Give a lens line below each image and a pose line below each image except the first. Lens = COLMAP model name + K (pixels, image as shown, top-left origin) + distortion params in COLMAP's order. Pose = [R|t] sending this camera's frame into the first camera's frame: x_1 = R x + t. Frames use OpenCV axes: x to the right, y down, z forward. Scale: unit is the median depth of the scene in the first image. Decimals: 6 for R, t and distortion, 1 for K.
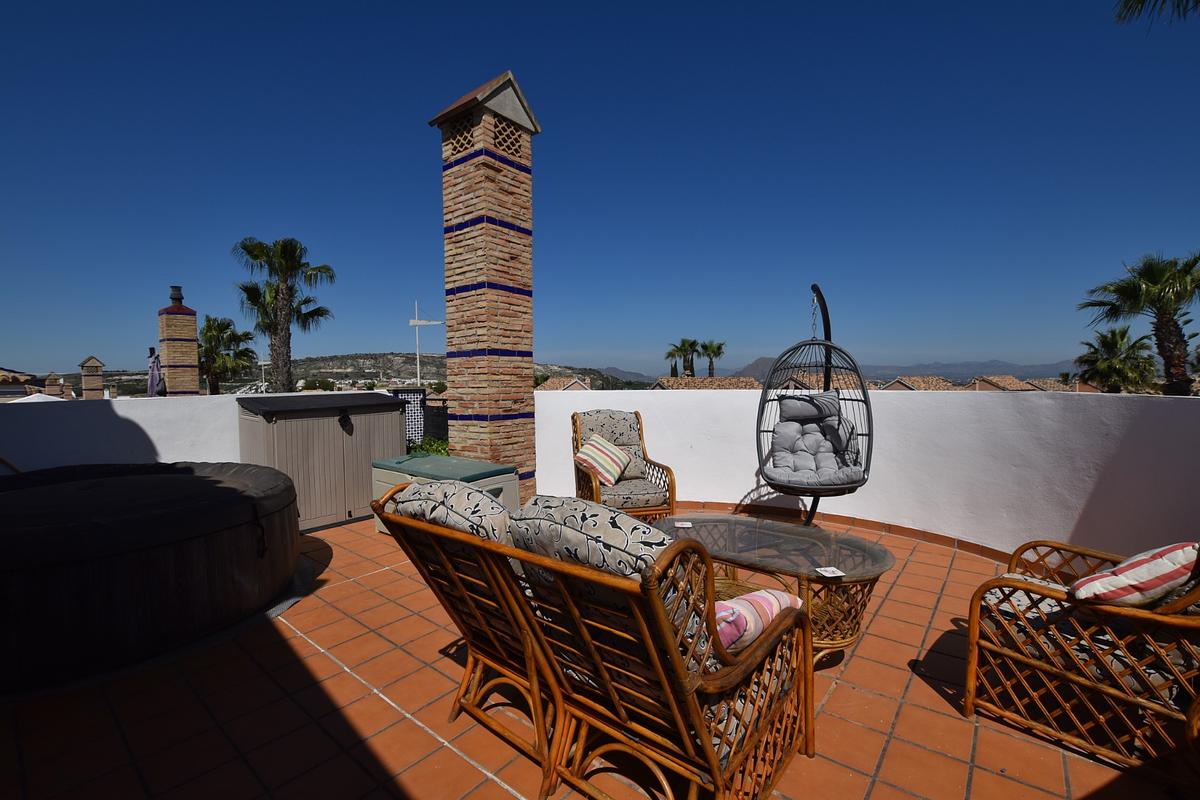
lens RADIAL K [[529.2, 0, 601.2], [0, 529.2, 401.4], [0, 0, 1]] dist [-0.036087, 0.007094]
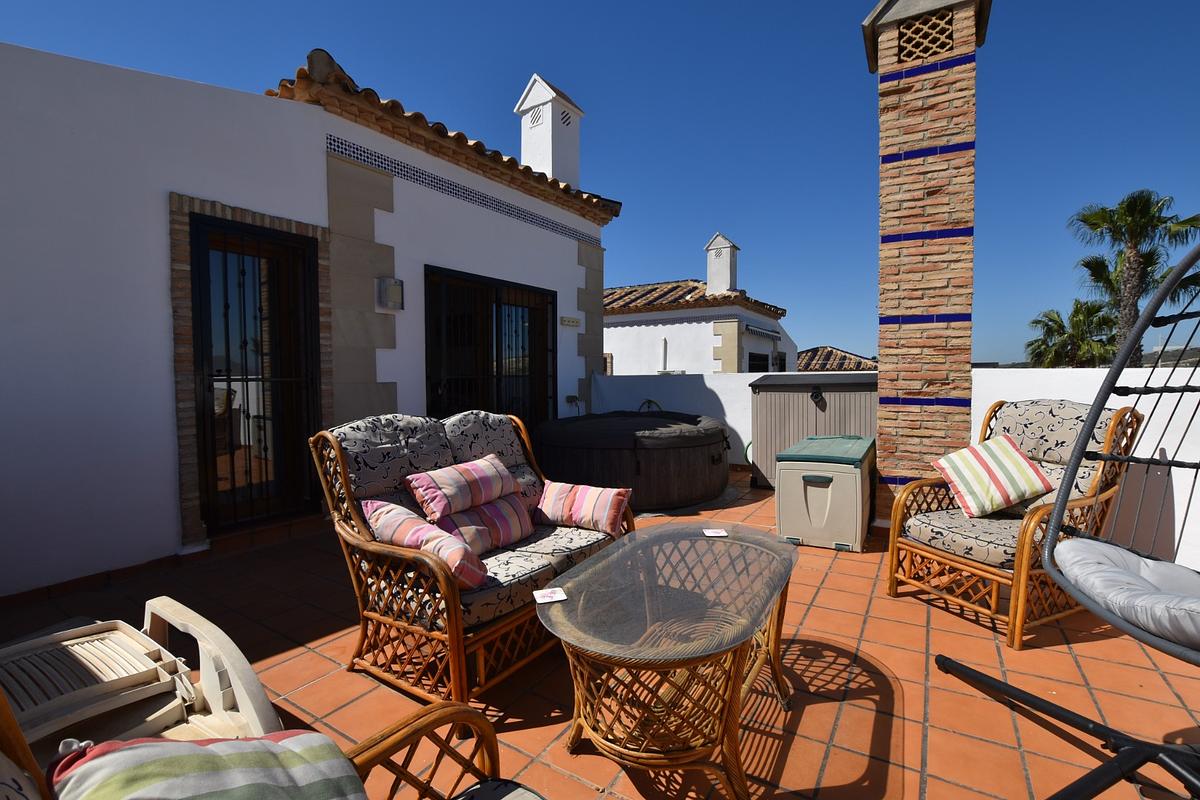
lens RADIAL K [[529.2, 0, 601.2], [0, 529.2, 401.4], [0, 0, 1]] dist [-0.036087, 0.007094]
pose [[0.116962, 0.057533, -0.991468, 0.532099], [-0.039619, 0.997796, 0.053227, 0.006462], [0.992346, 0.033055, 0.118984, 0.447694]]
